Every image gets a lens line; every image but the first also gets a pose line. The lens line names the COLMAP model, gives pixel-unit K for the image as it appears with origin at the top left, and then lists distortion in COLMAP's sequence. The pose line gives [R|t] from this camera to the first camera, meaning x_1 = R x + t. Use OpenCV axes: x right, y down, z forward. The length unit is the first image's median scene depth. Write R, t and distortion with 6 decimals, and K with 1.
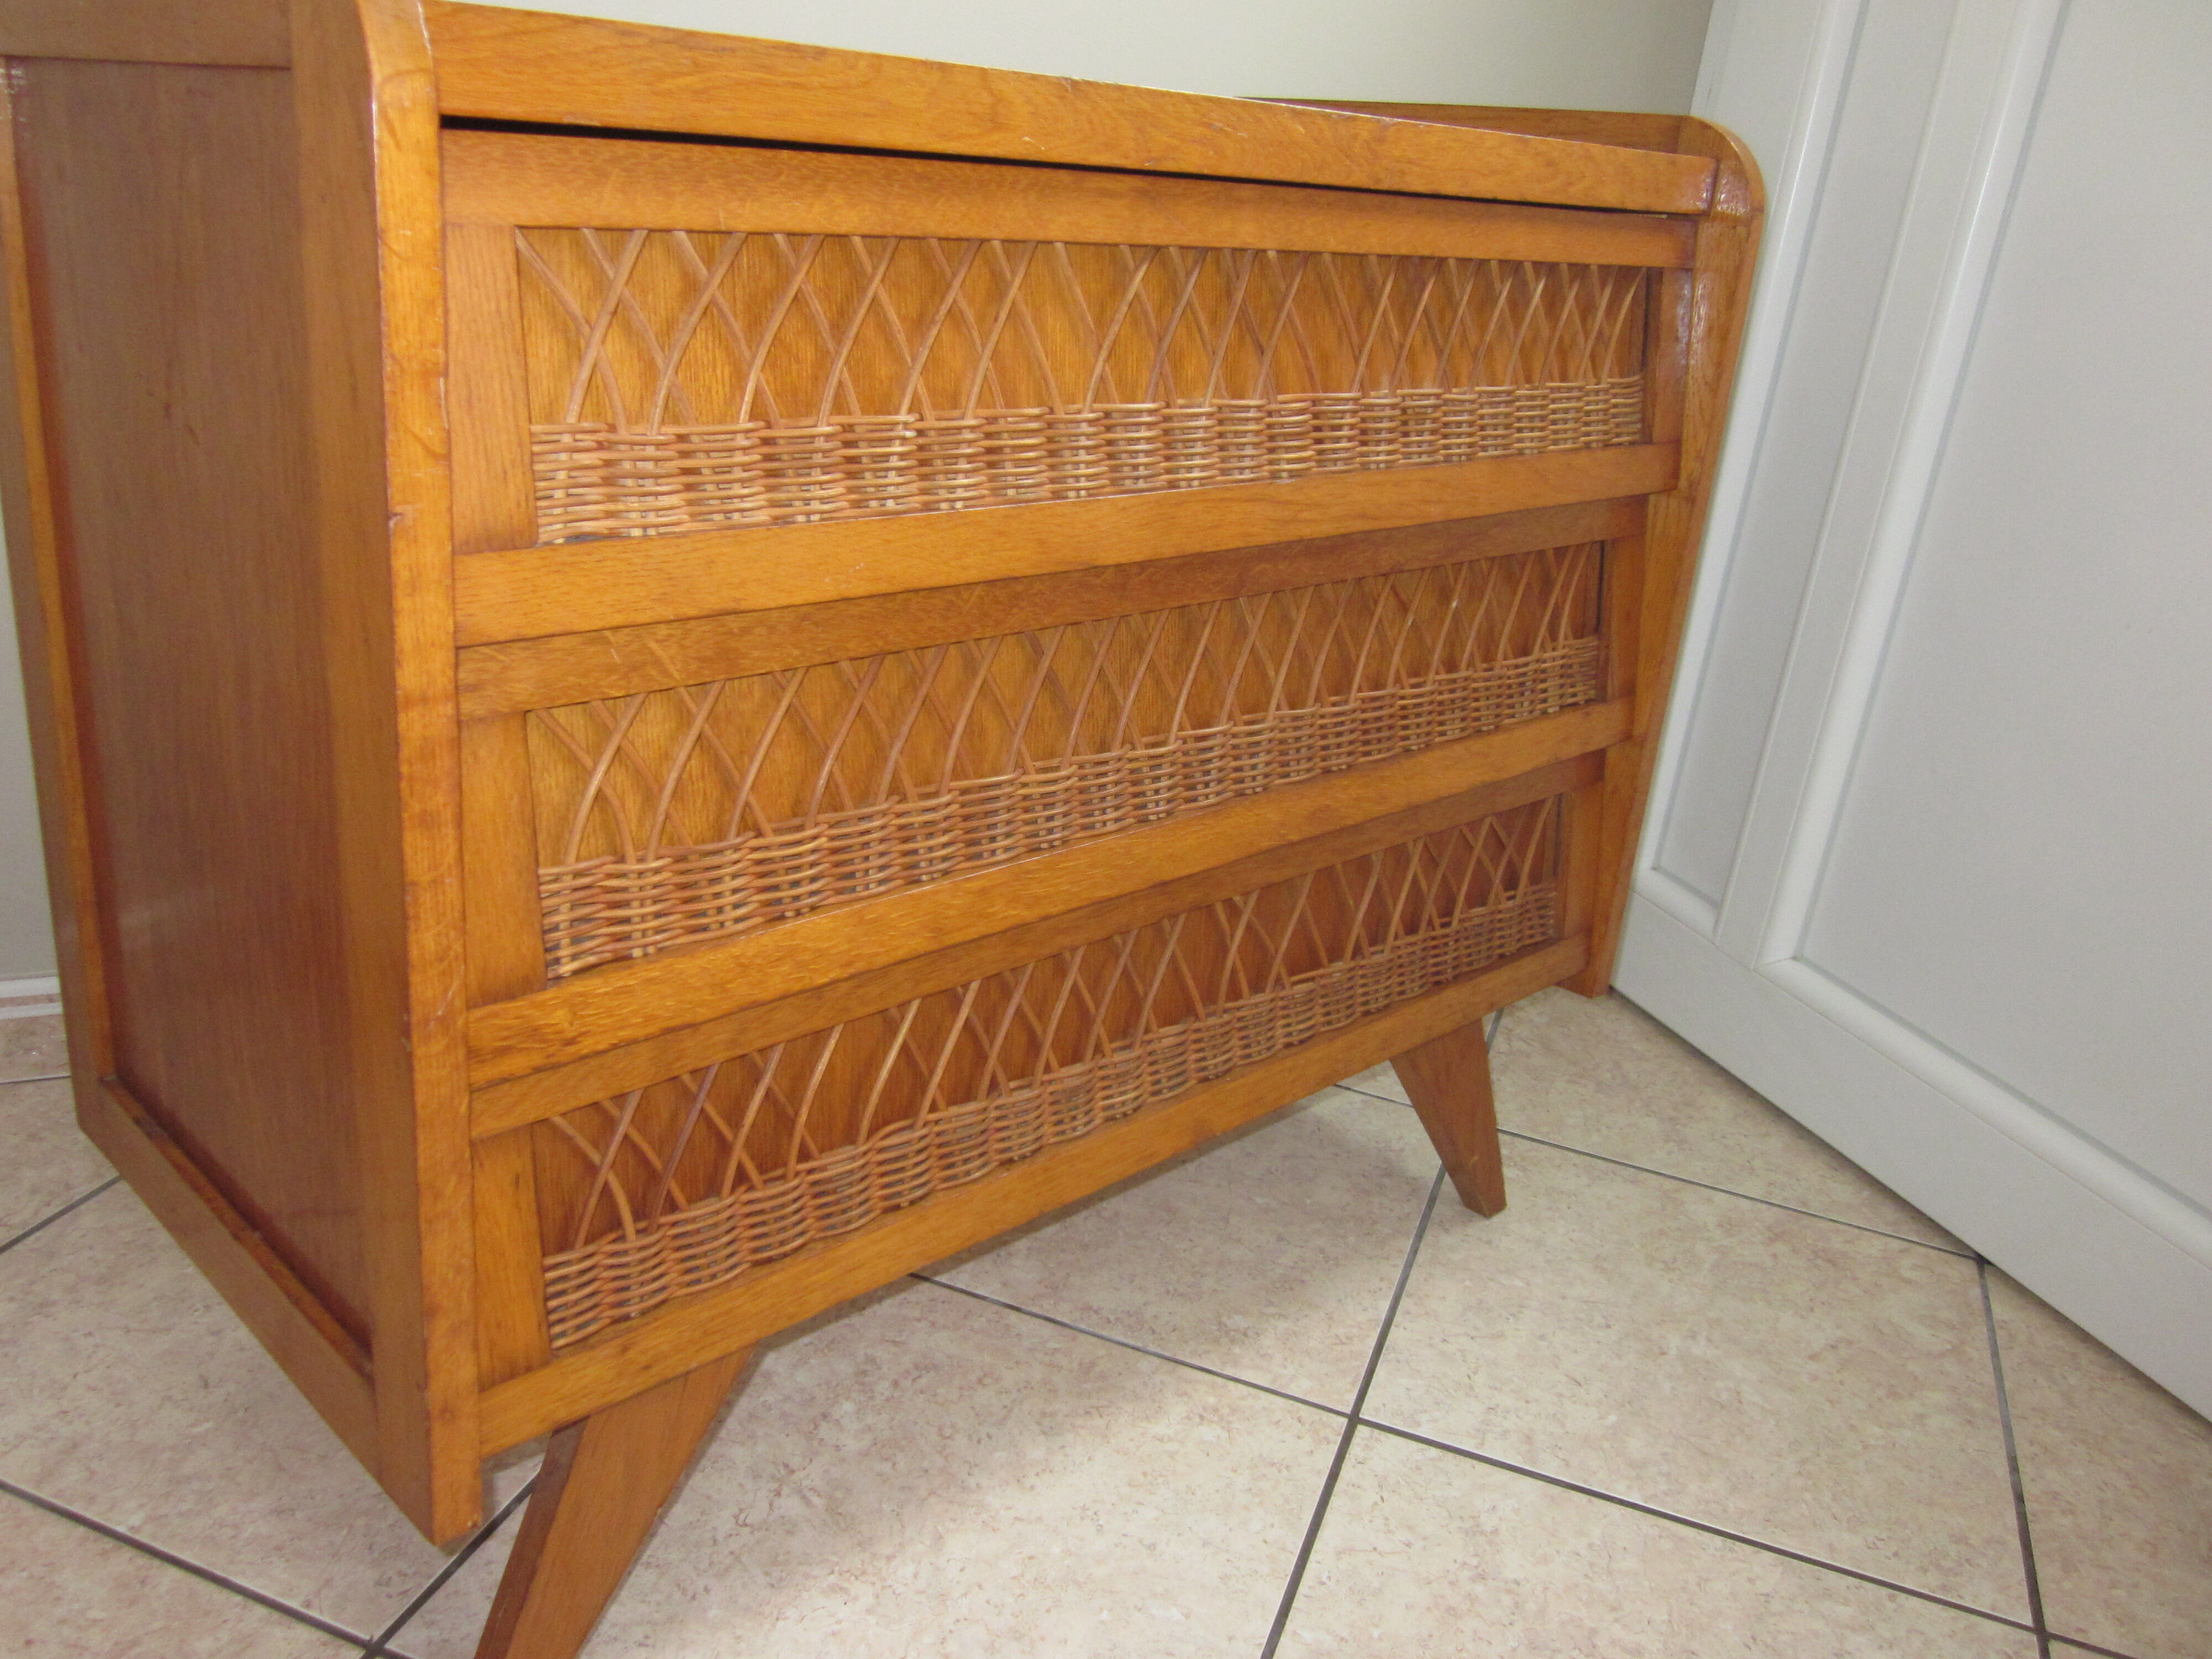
lens RADIAL K [[1843.0, 0, 1106.0], [0, 1843.0, 829.5], [0, 0, 1]] dist [-0.039684, 0.011935]
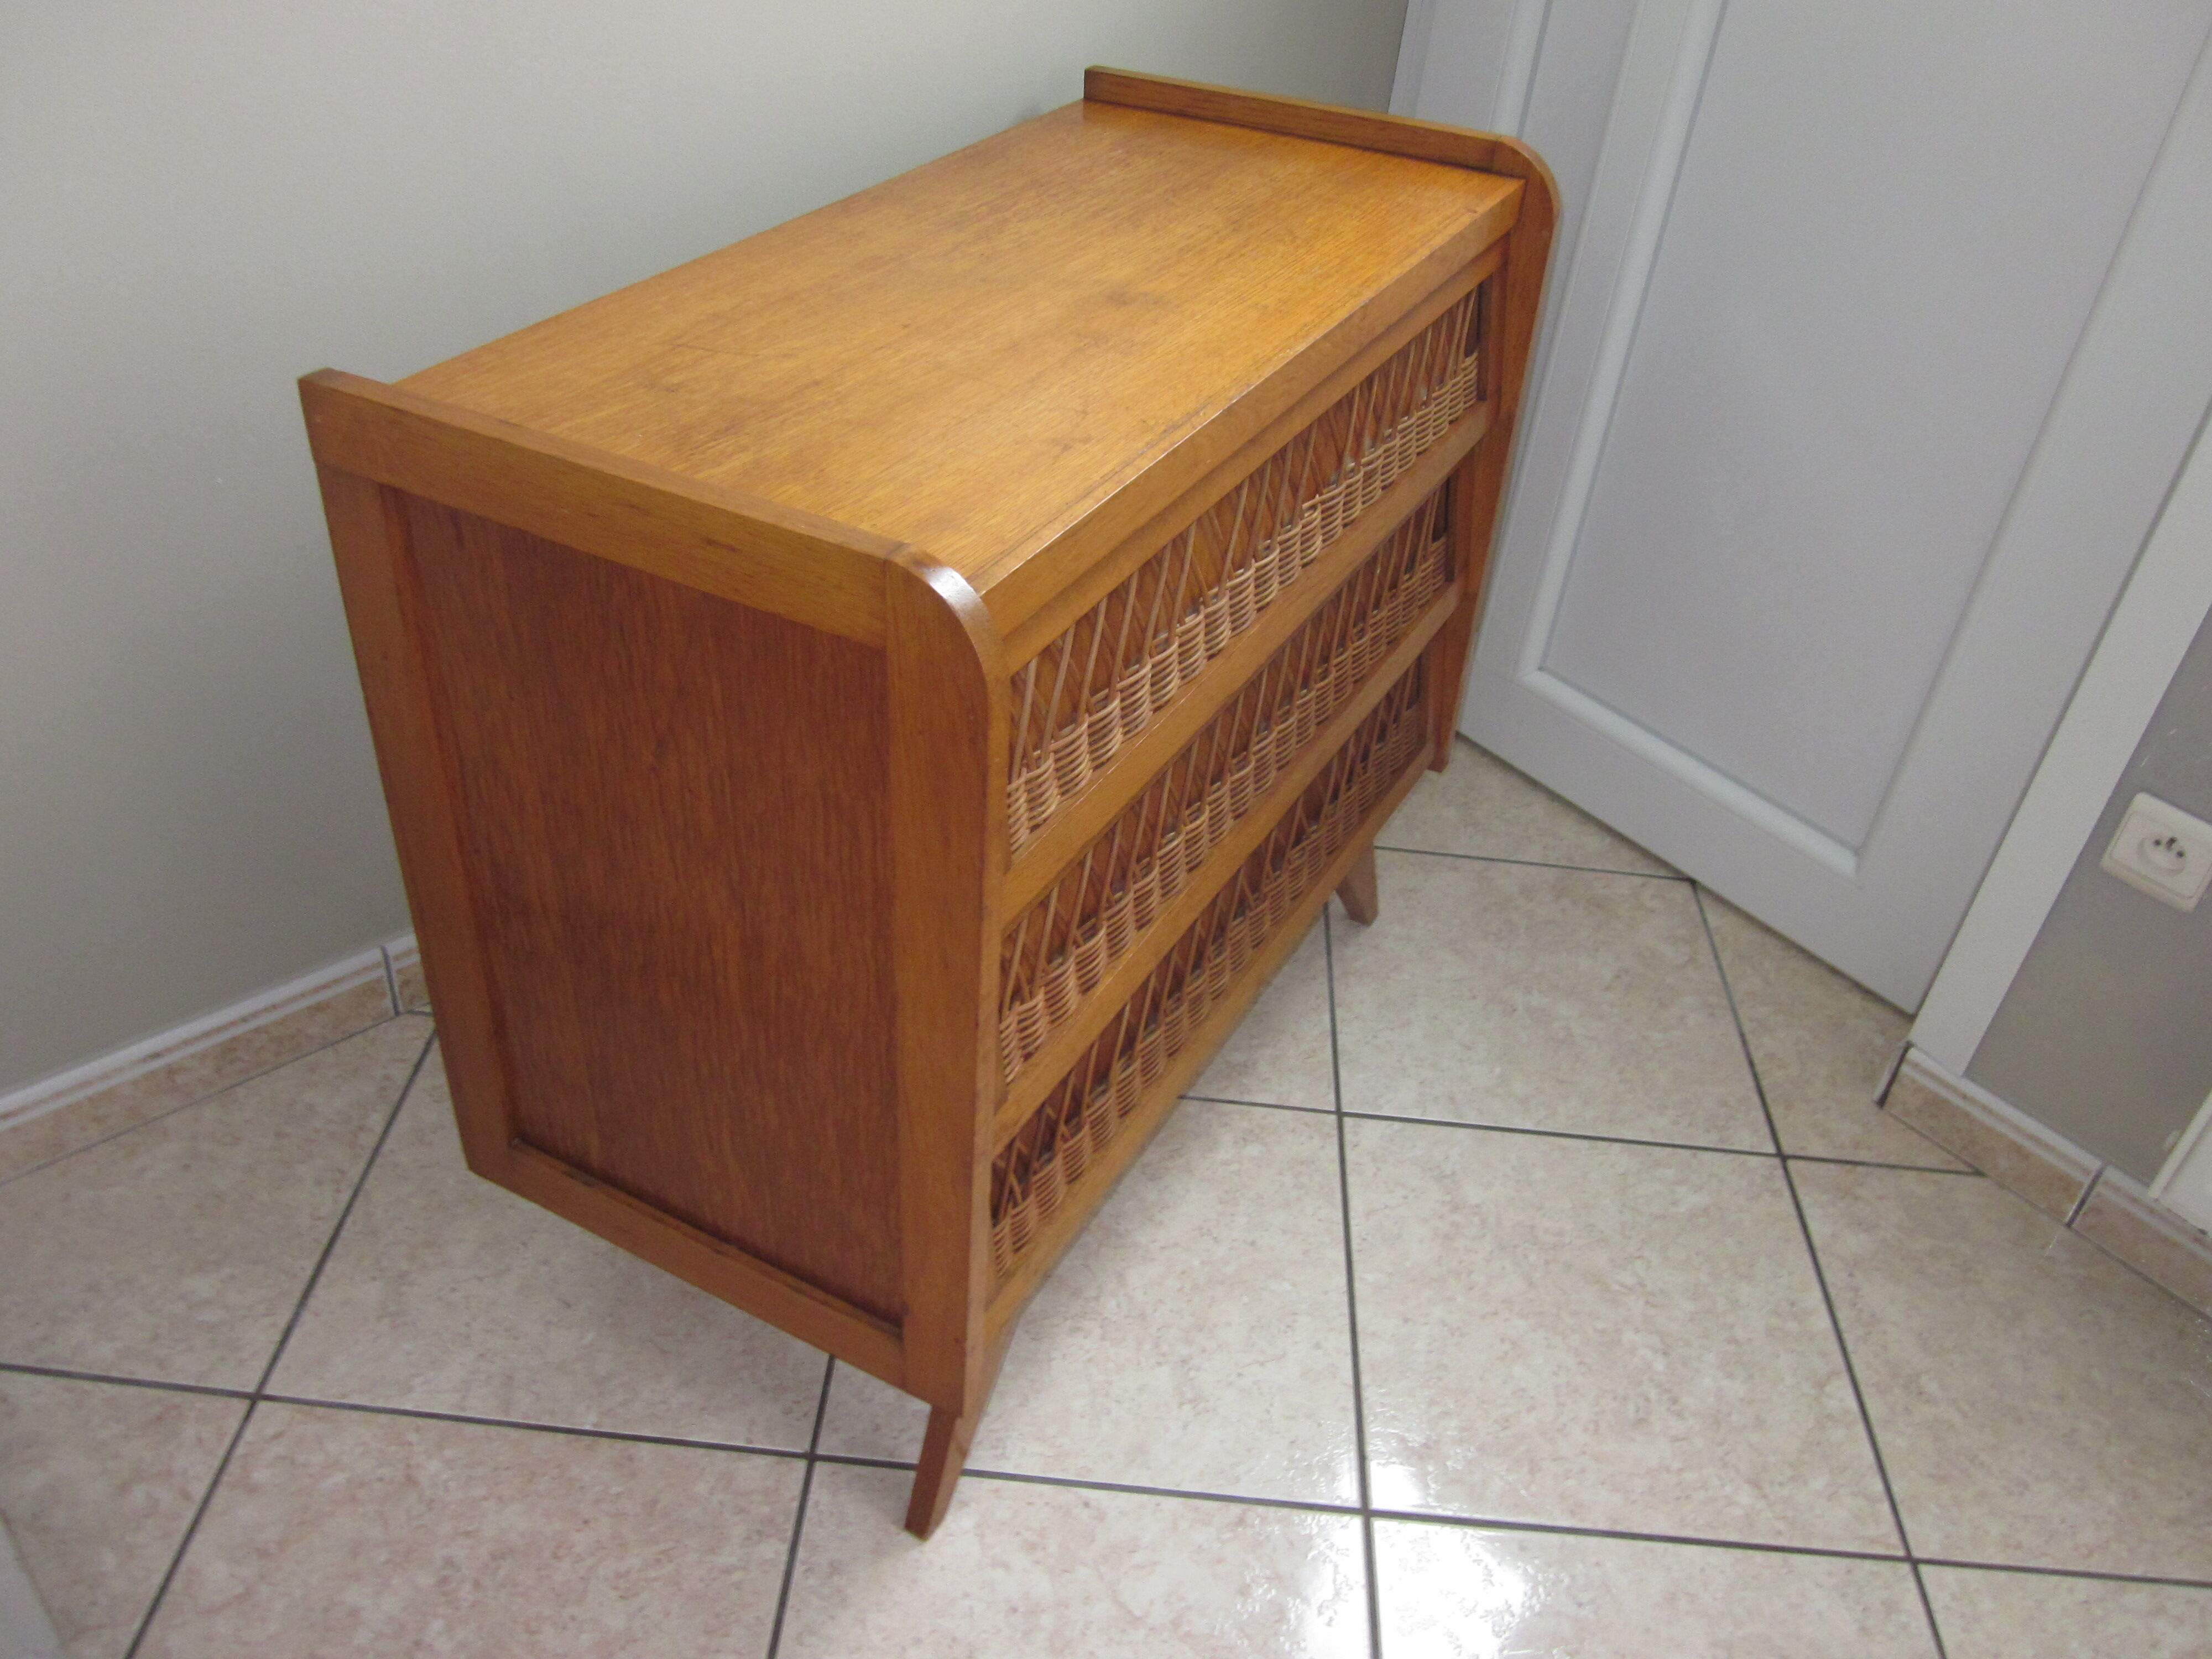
lens RADIAL K [[1843.0, 0, 1106.0], [0, 1843.0, 829.5], [0, 0, 1]] dist [-0.039684, 0.011935]
pose [[0.958464, -0.194030, 0.209044, -0.297753], [0.126329, 0.945927, 0.298769, -0.343204], [-0.255711, -0.259951, 0.931148, -0.241081]]
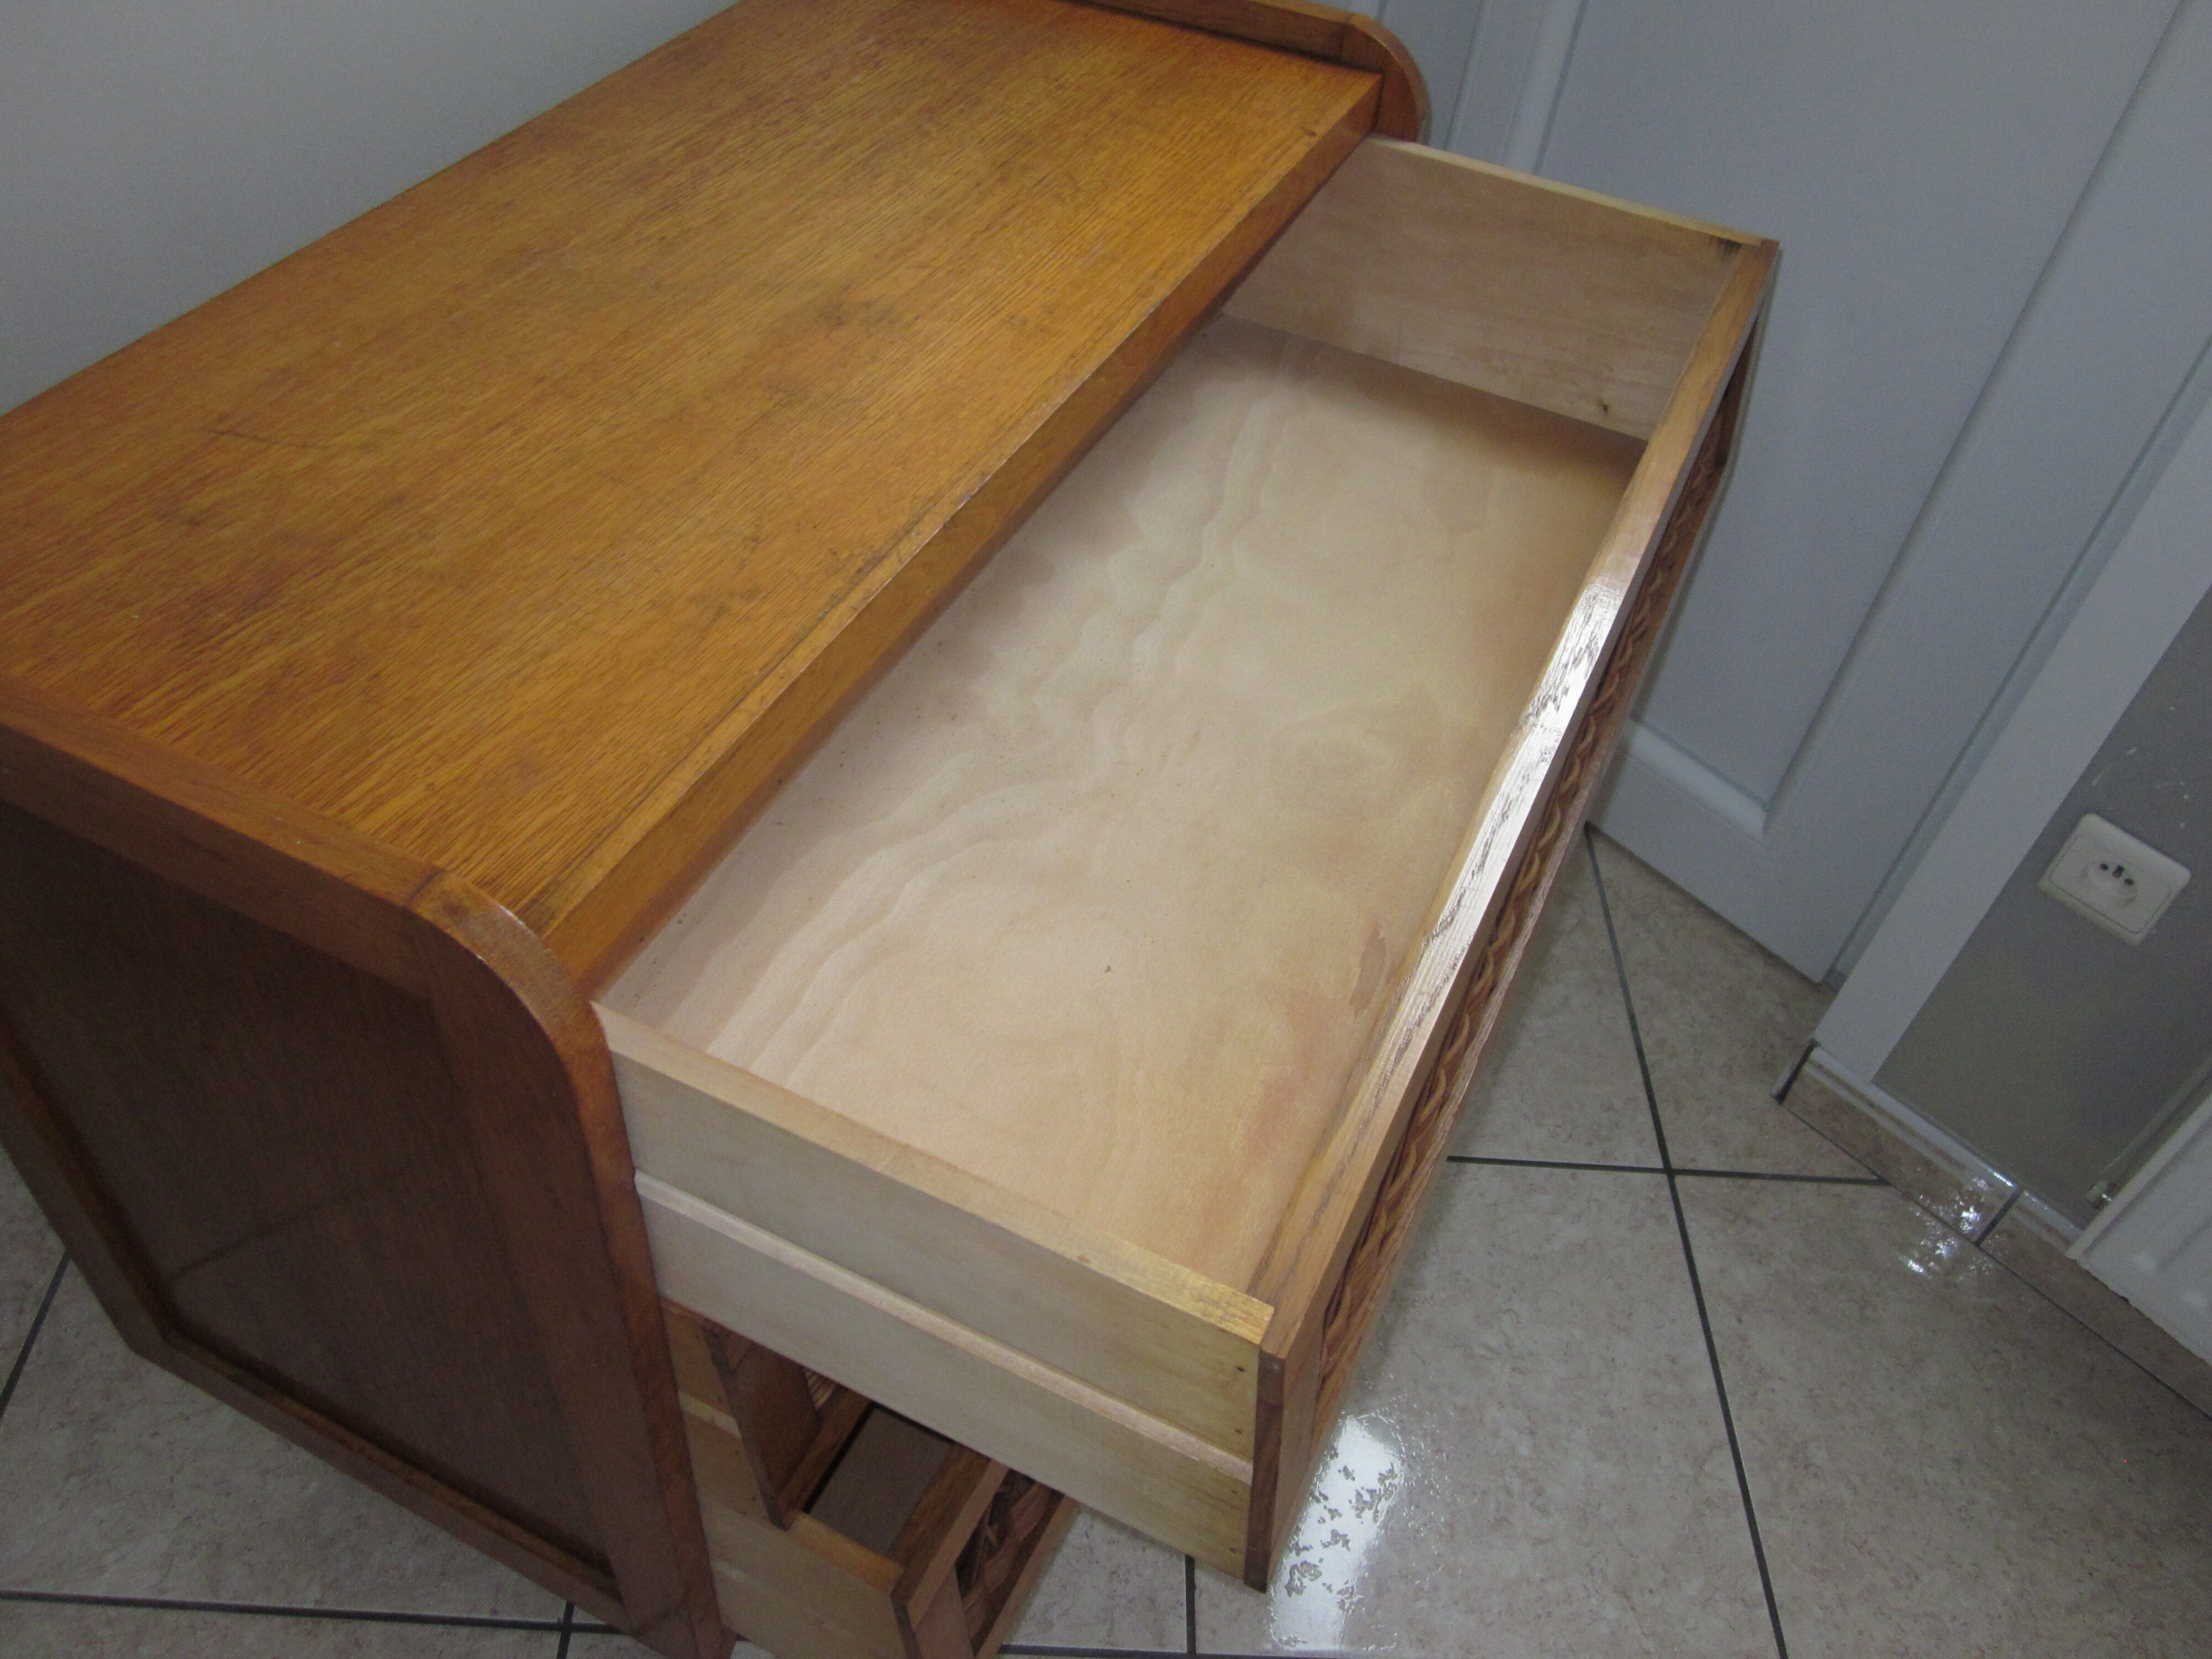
lens RADIAL K [[1843.0, 0, 1106.0], [0, 1843.0, 829.5], [0, 0, 1]] dist [-0.039684, 0.011935]
pose [[0.944807, -0.250150, 0.211575, -0.131277], [0.132351, 0.882159, 0.451972, -0.460164], [-0.299704, -0.399024, 0.866578, -0.016719]]
